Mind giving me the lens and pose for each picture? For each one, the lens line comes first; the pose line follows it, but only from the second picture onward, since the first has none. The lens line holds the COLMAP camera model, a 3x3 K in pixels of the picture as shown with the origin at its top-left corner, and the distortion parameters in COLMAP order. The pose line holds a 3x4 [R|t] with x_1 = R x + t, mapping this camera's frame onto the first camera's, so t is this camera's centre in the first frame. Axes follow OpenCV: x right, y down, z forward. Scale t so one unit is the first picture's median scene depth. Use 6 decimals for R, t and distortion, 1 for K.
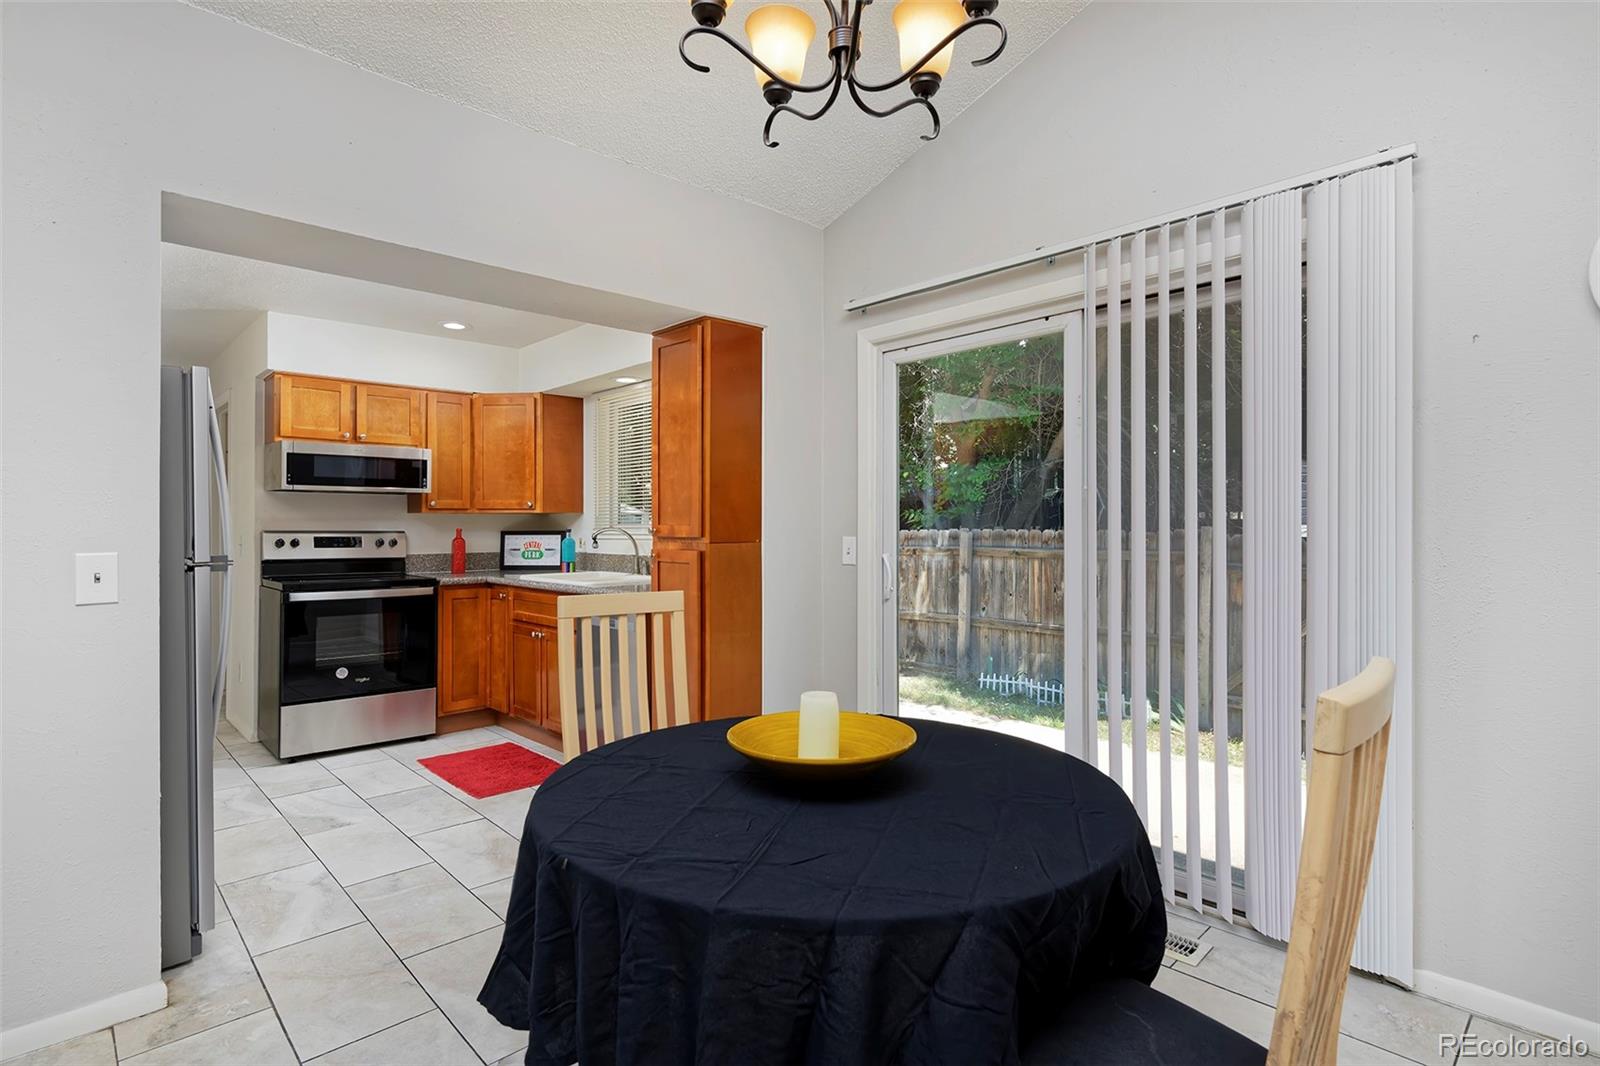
lens RADIAL K [[781.5, 0, 799.1], [0, 781.5, 523.9], [0, 0, 1]] dist [-0.002722, -0.000496]
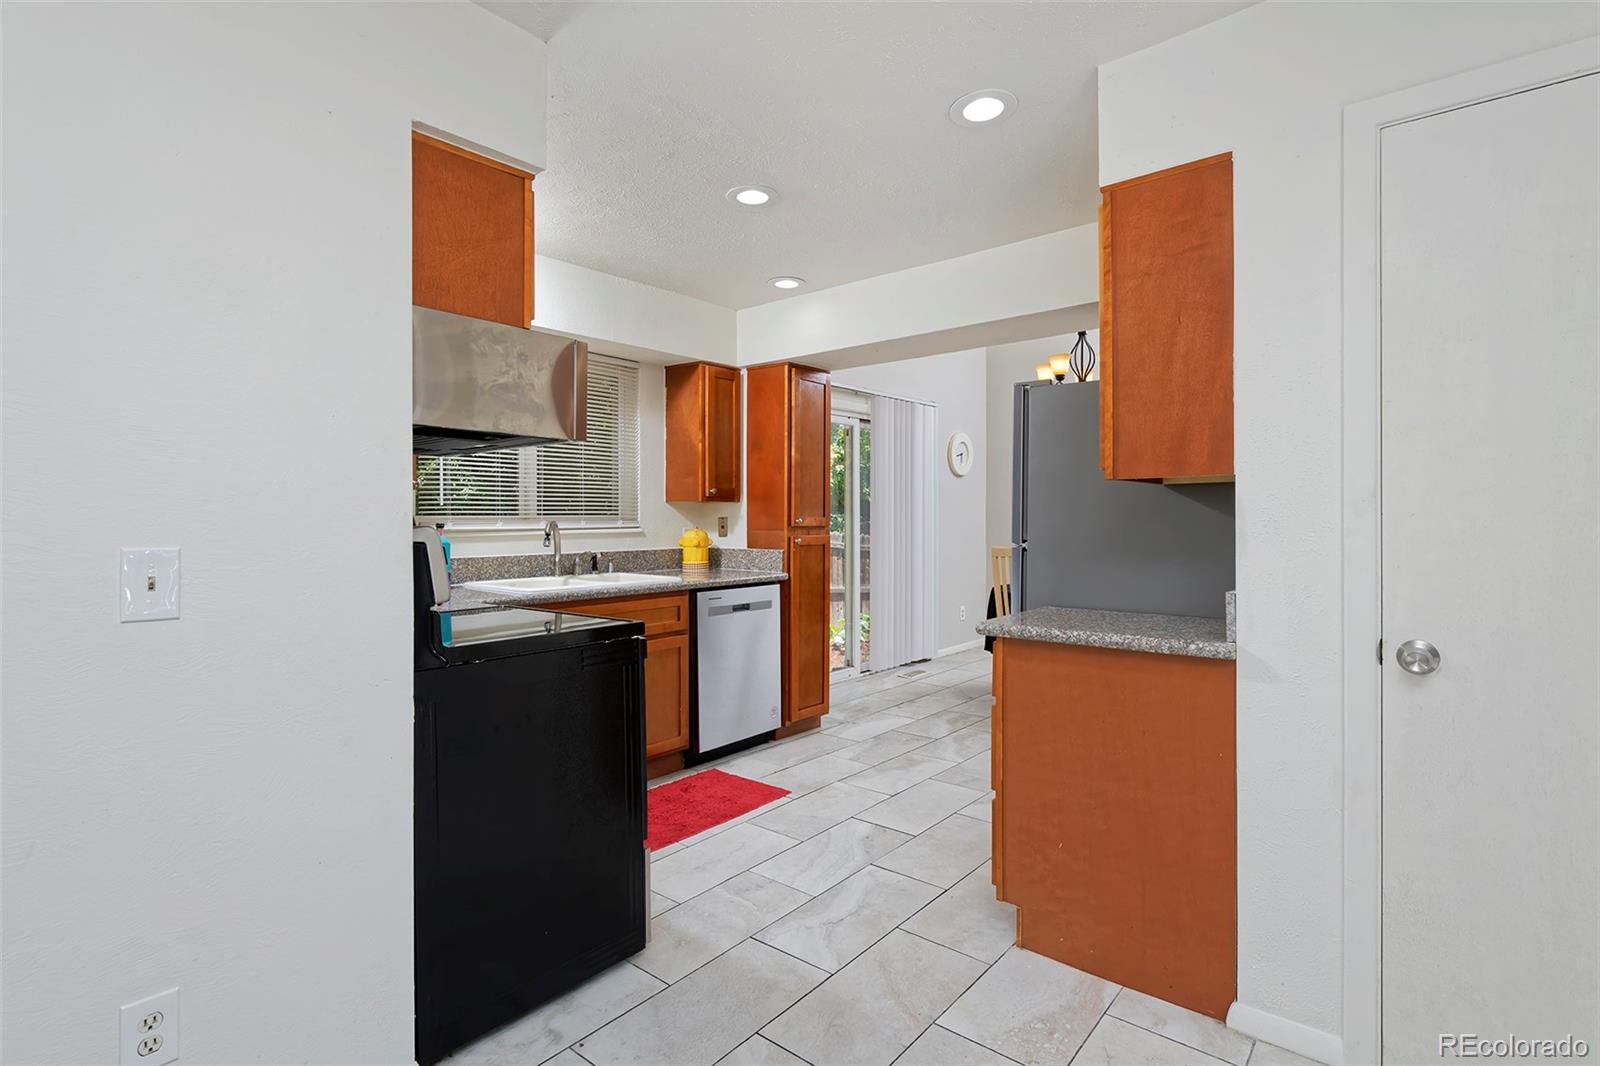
lens RADIAL K [[781.5, 0, 799.1], [0, 781.5, 523.9], [0, 0, 1]] dist [-0.002722, -0.000496]
pose [[-0.106559, 0.001602, 0.994305, -1.046426], [0.006556, 0.999978, -0.000909, 0.010404], [-0.994285, 0.006422, -0.106567, 0.821657]]
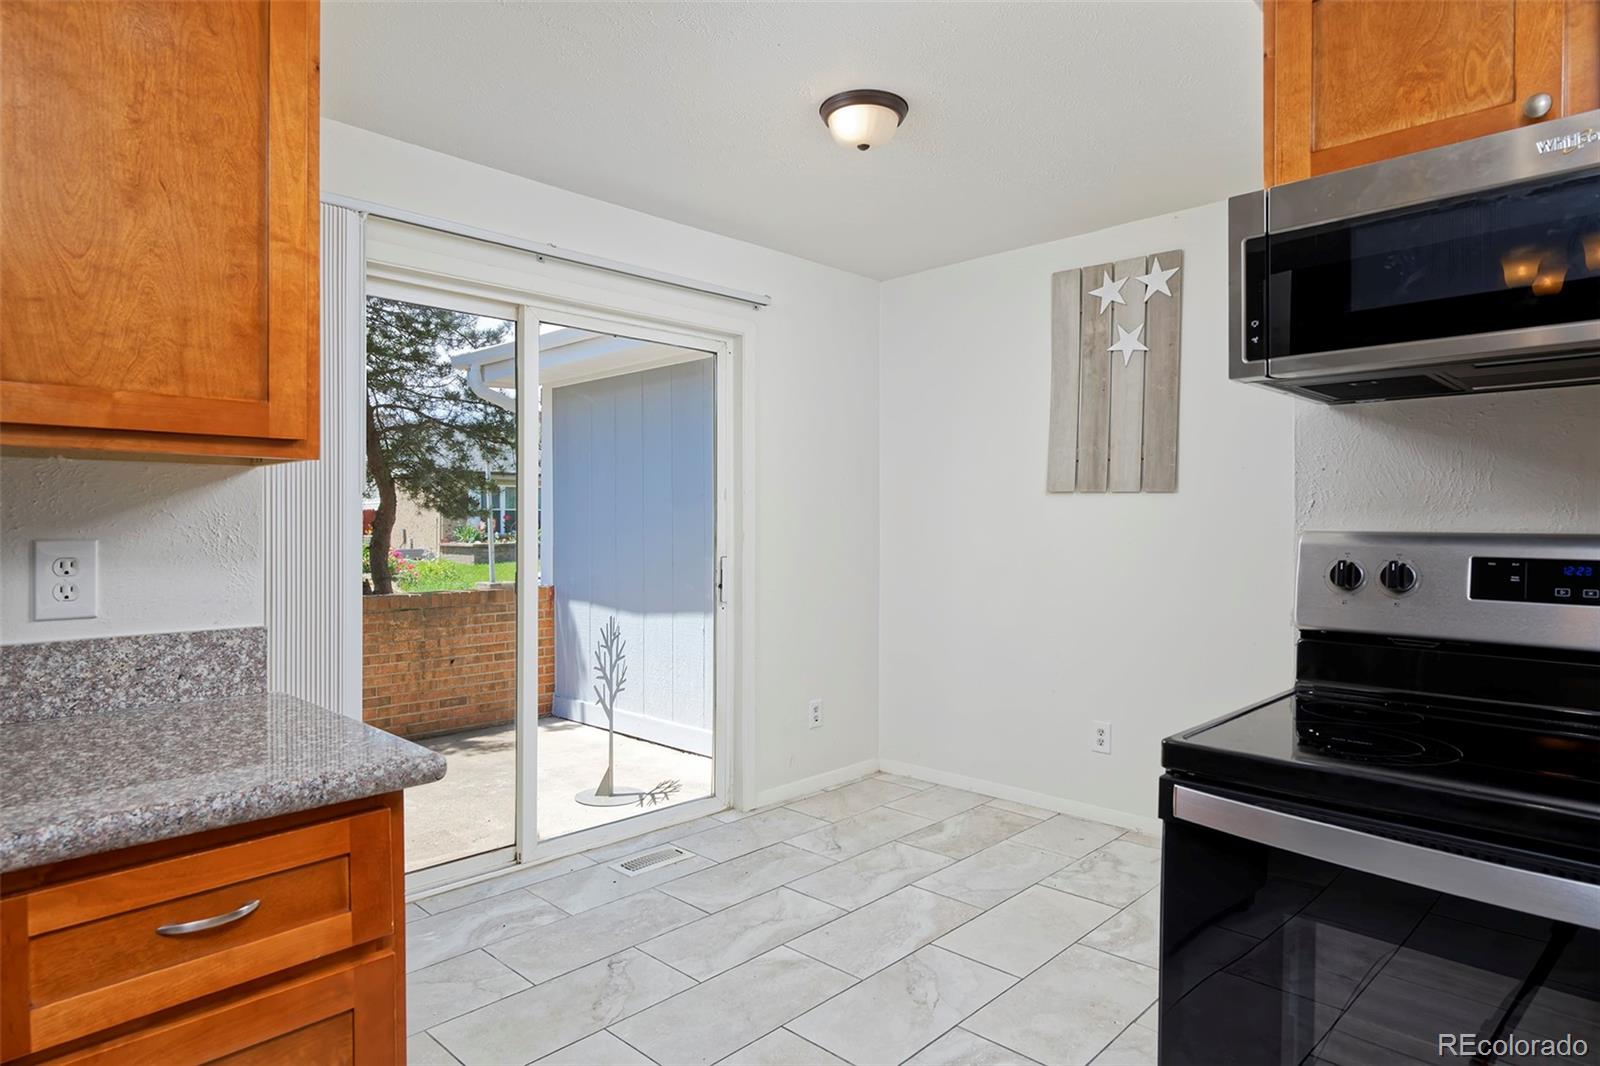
lens RADIAL K [[888.2, 0, 792.3], [0, 888.2, 529.1], [0, 0, 1]] dist [0.003053, -0.000045]
pose [[0.050226, 0.003176, -0.998733, -0.325269], [0.003654, 0.999988, 0.003364, 0.005047], [0.998731, -0.003818, 0.050214, 0.741293]]
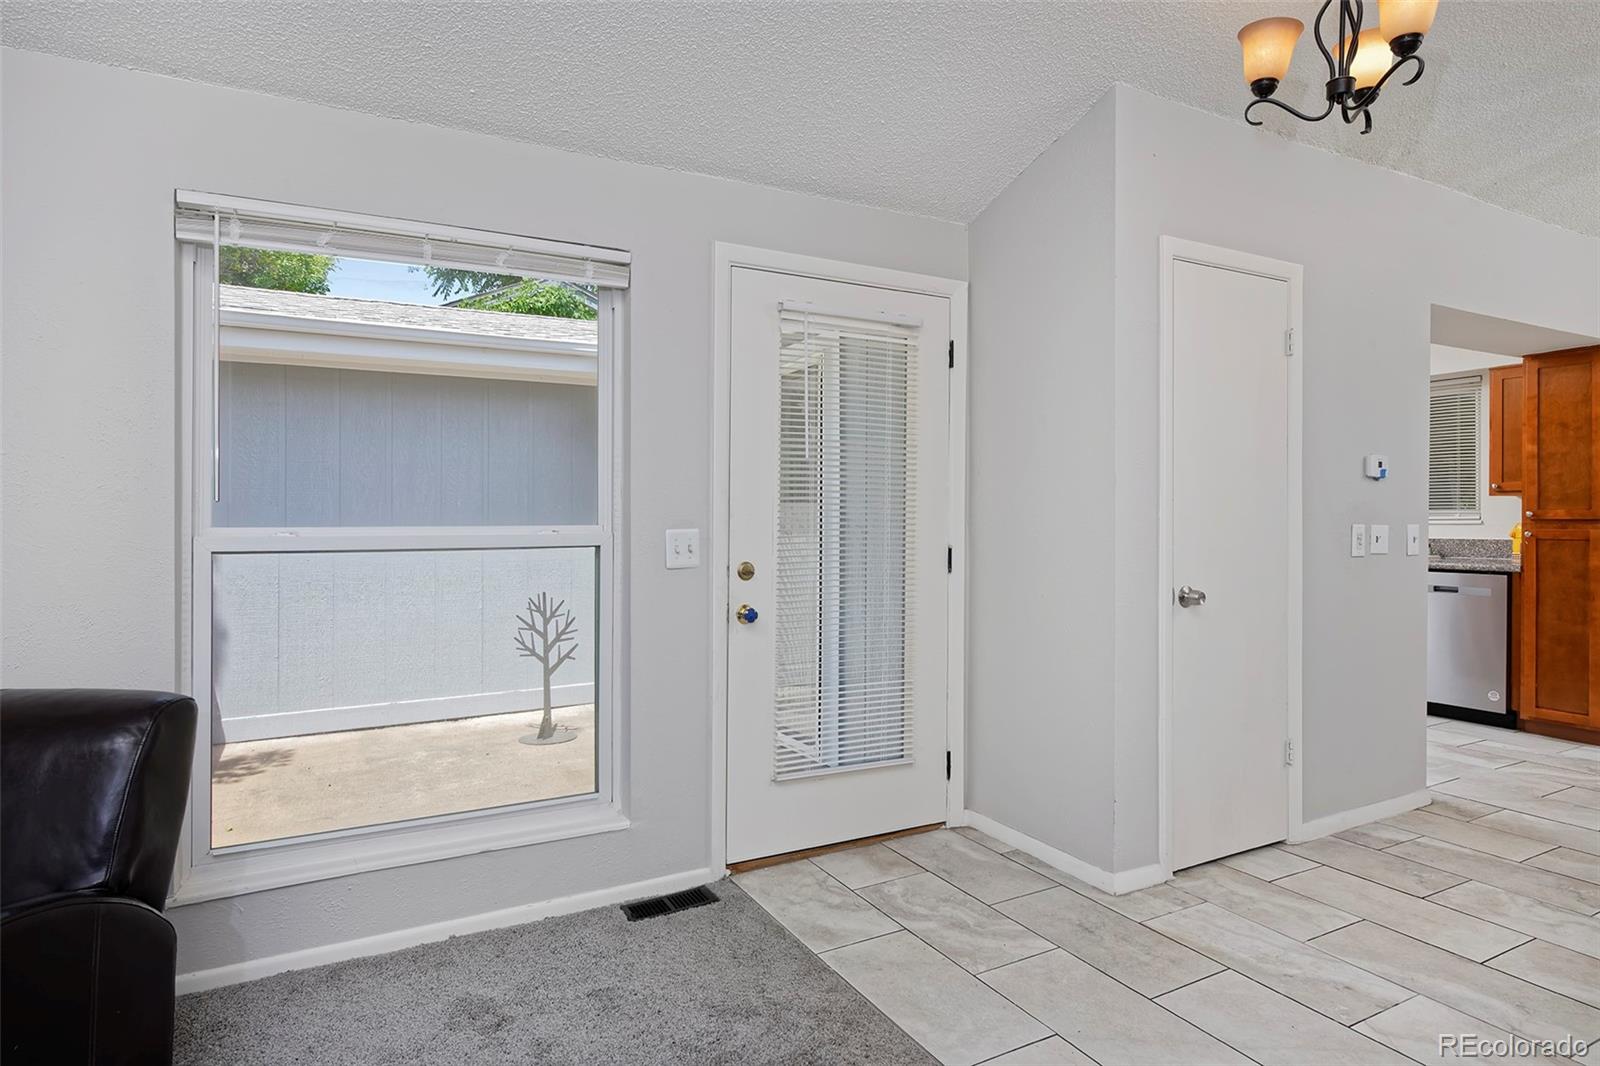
lens RADIAL K [[888.2, 0, 792.3], [0, 888.2, 529.1], [0, 0, 1]] dist [0.003053, -0.000045]
pose [[0.961722, 0.002688, -0.274014, -0.678263], [0.000777, 0.999921, 0.012536, 0.009639], [0.274026, -0.012269, 0.961644, -0.507107]]
